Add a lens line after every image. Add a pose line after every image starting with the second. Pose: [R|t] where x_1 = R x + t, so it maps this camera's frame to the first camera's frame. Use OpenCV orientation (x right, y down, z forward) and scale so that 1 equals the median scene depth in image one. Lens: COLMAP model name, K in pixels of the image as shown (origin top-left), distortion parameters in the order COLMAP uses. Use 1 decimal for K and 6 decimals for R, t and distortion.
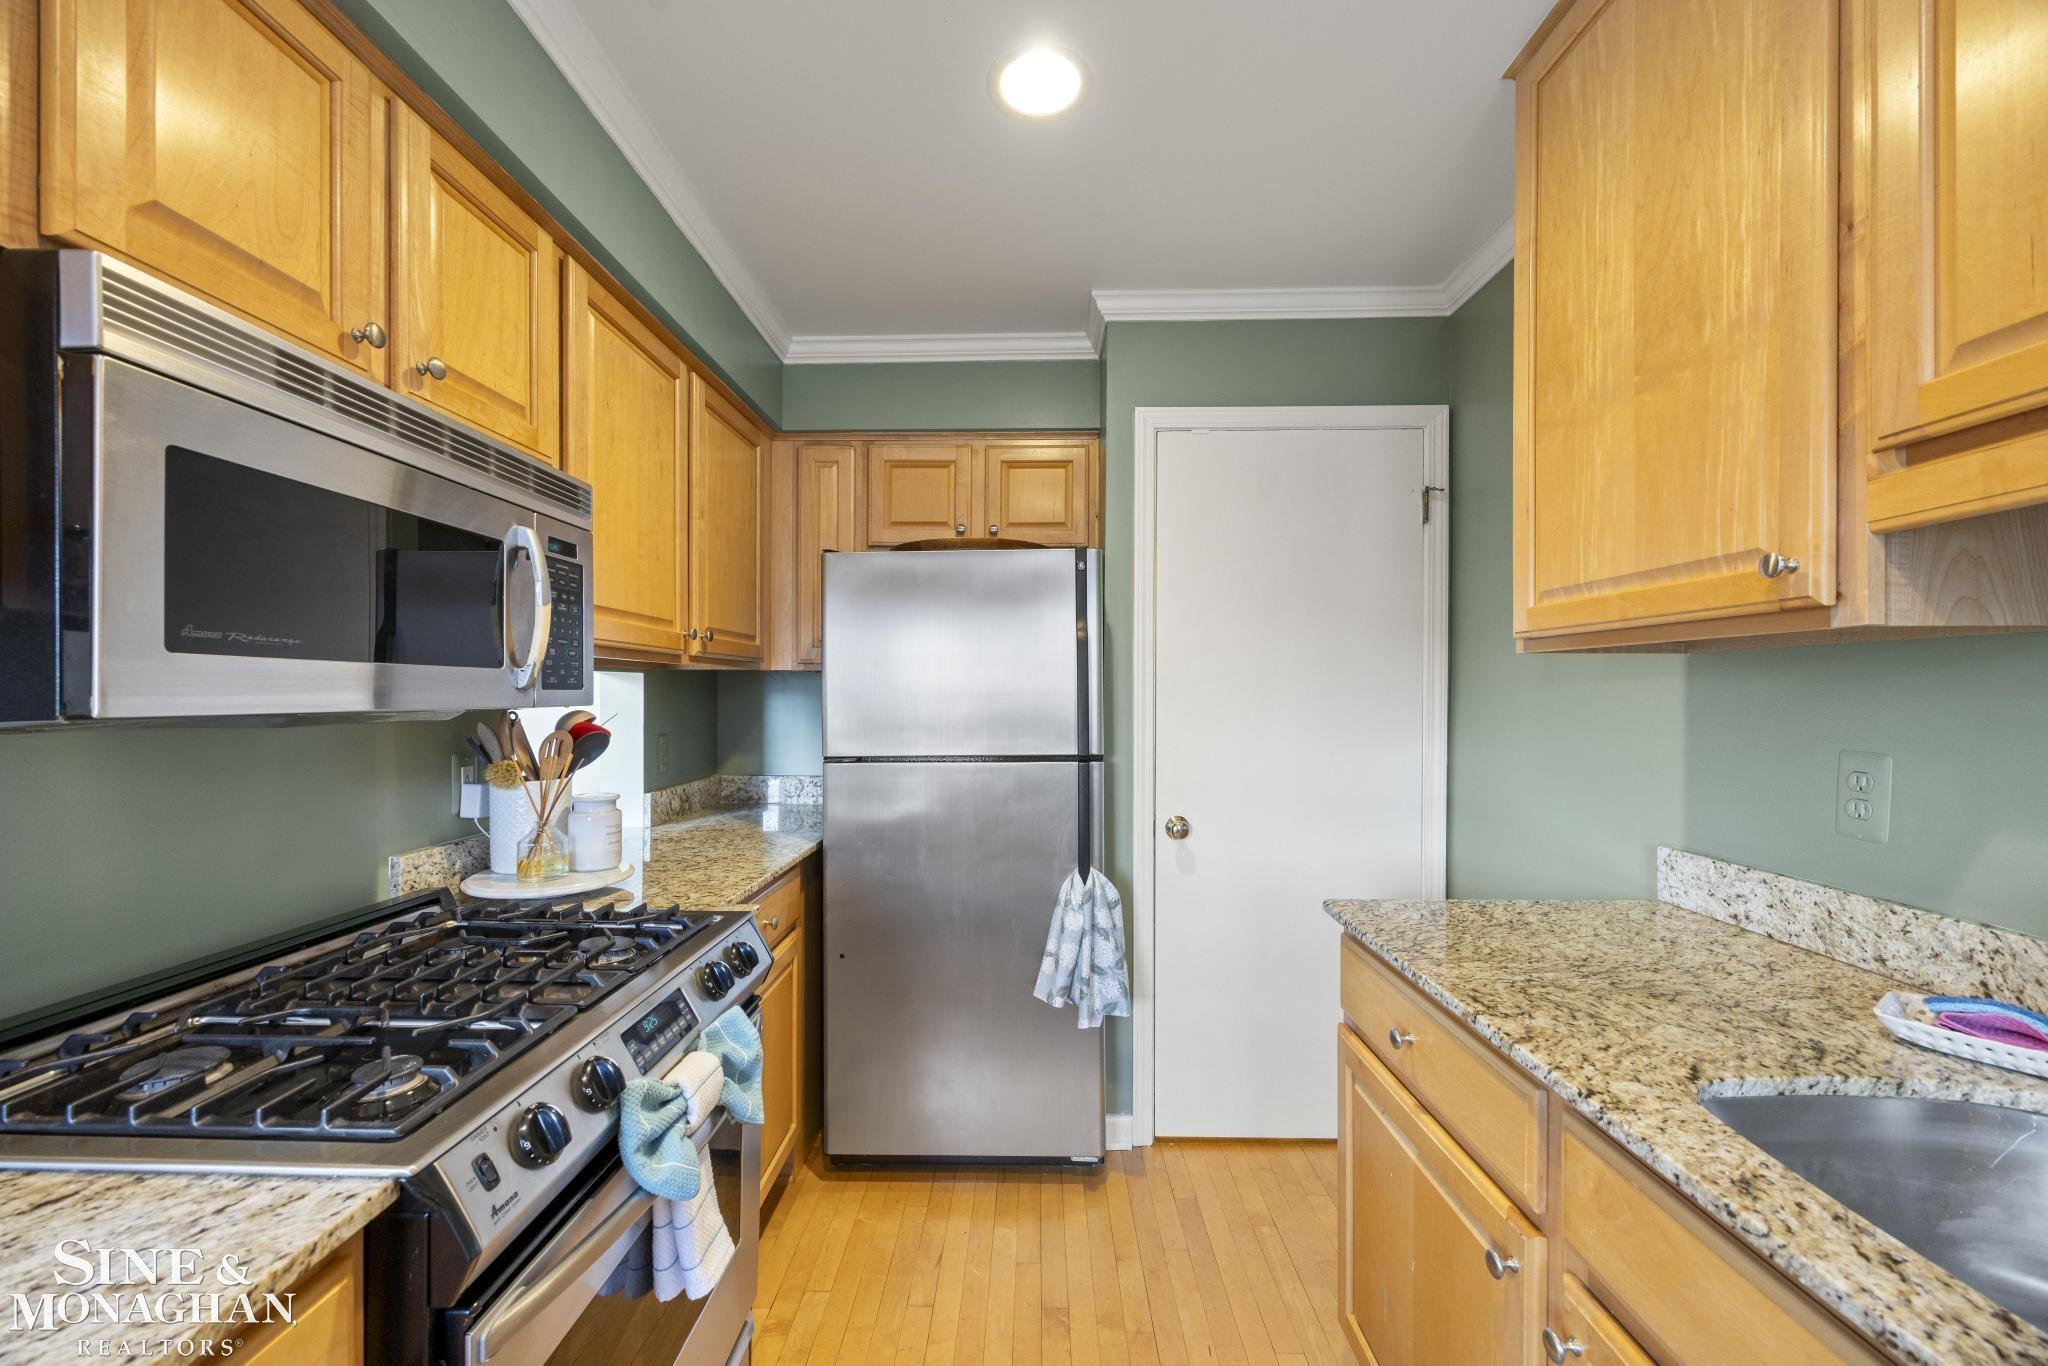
lens RADIAL K [[792.5, 0, 1025.1], [0, 792.5, 692.7], [0, 0, 1]] dist [-0.000701, 0.000375]
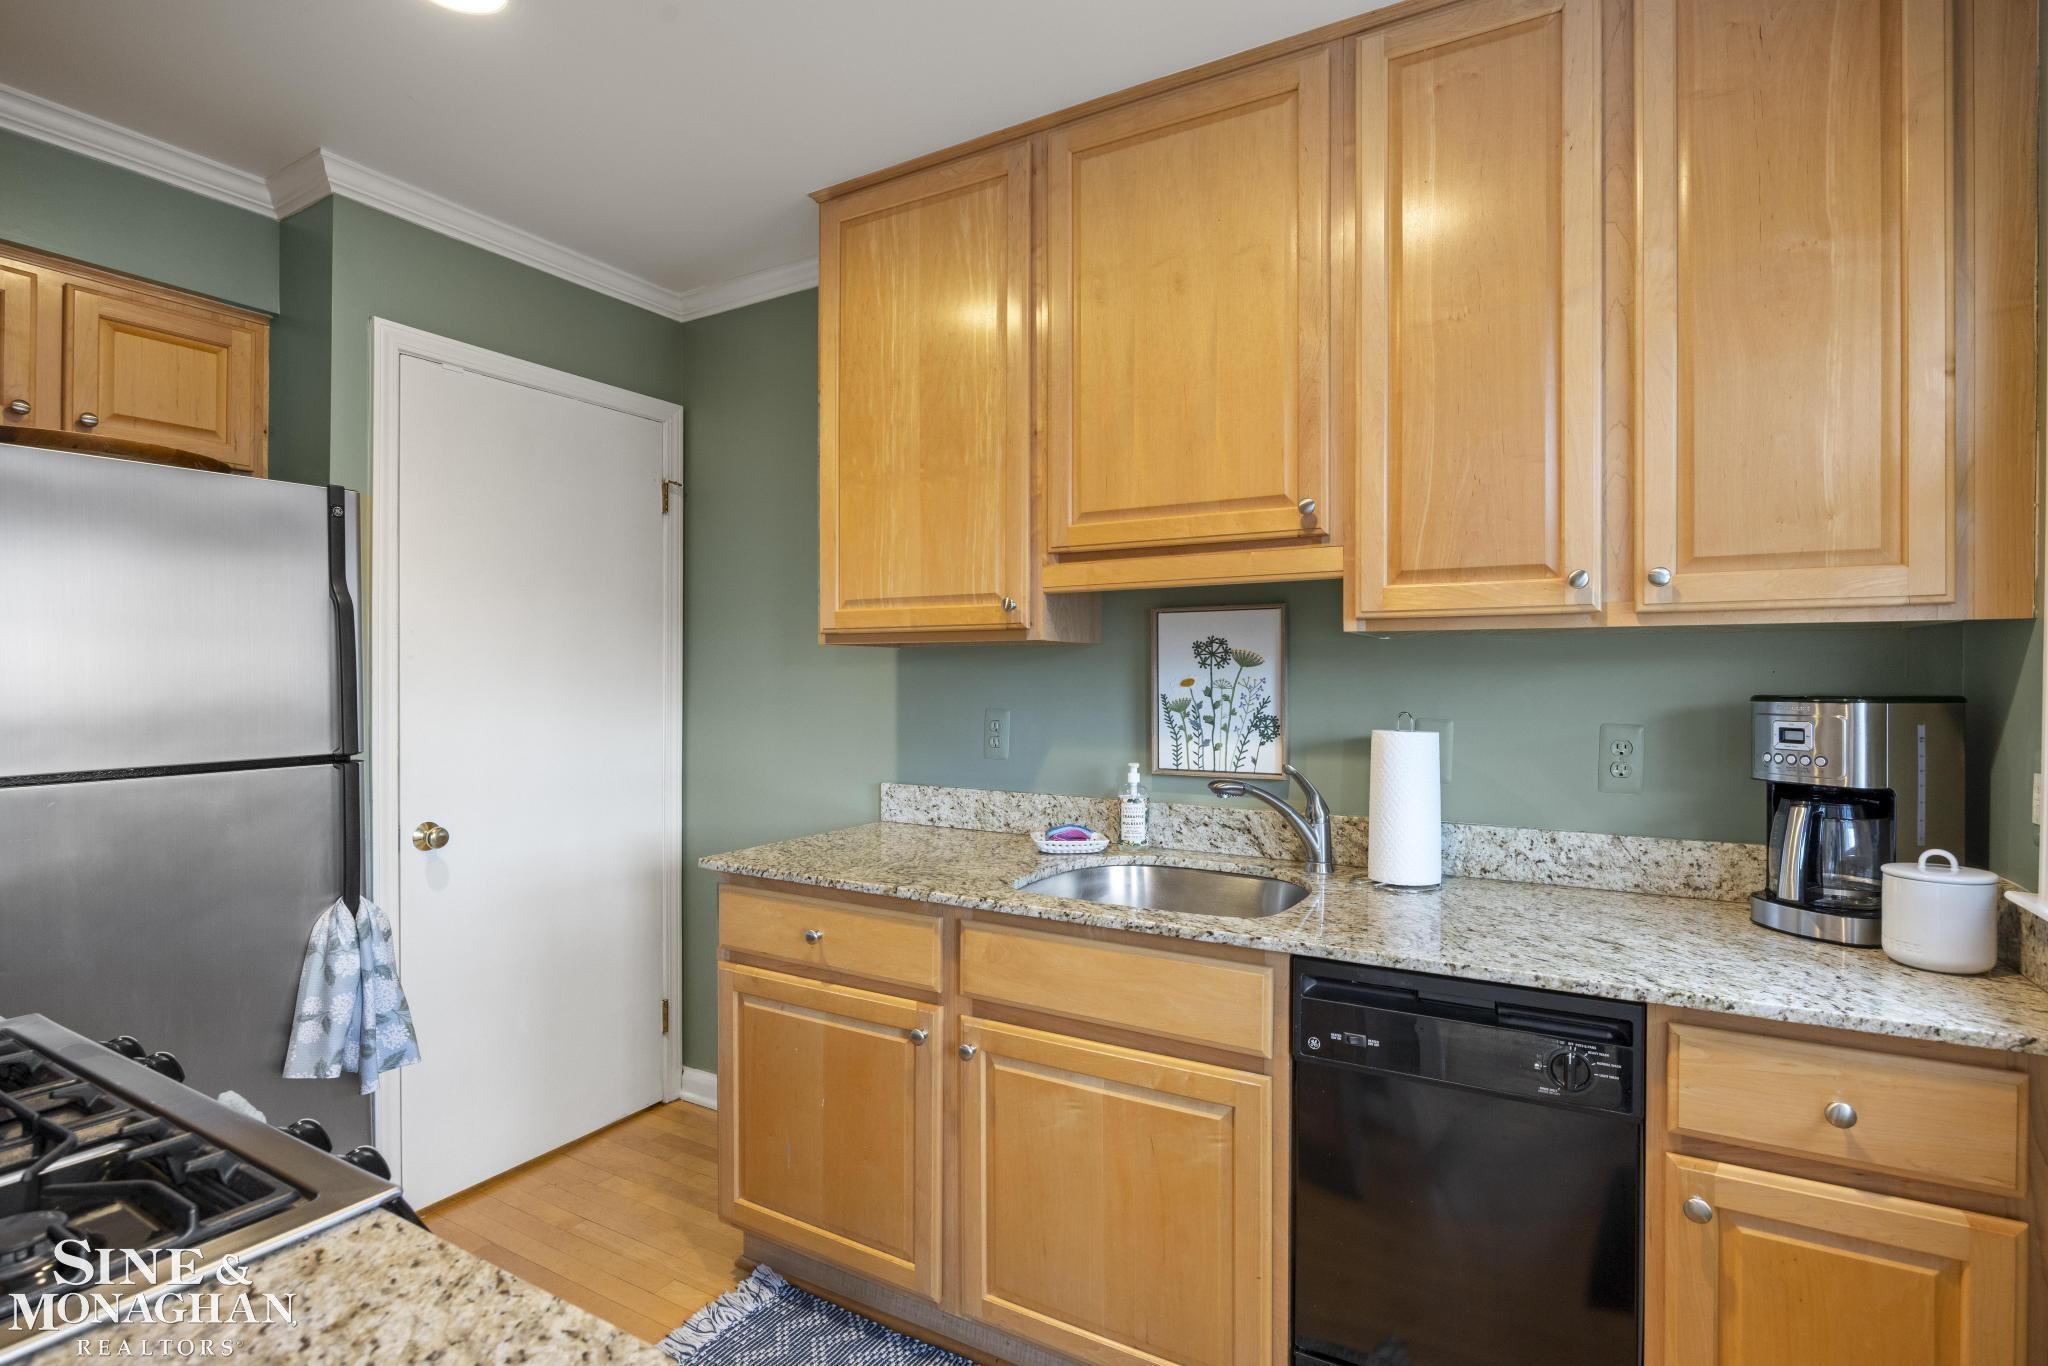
lens RADIAL K [[990.3, 0, 1024.0], [0, 990.3, 683.0], [0, 0, 1]] dist [0.000551, 0.000039]
pose [[0.486712, -0.006170, 0.873540, -0.735038], [-0.000491, 0.999973, 0.007337, 0.001718], [-0.873562, -0.004000, 0.486696, -0.100878]]
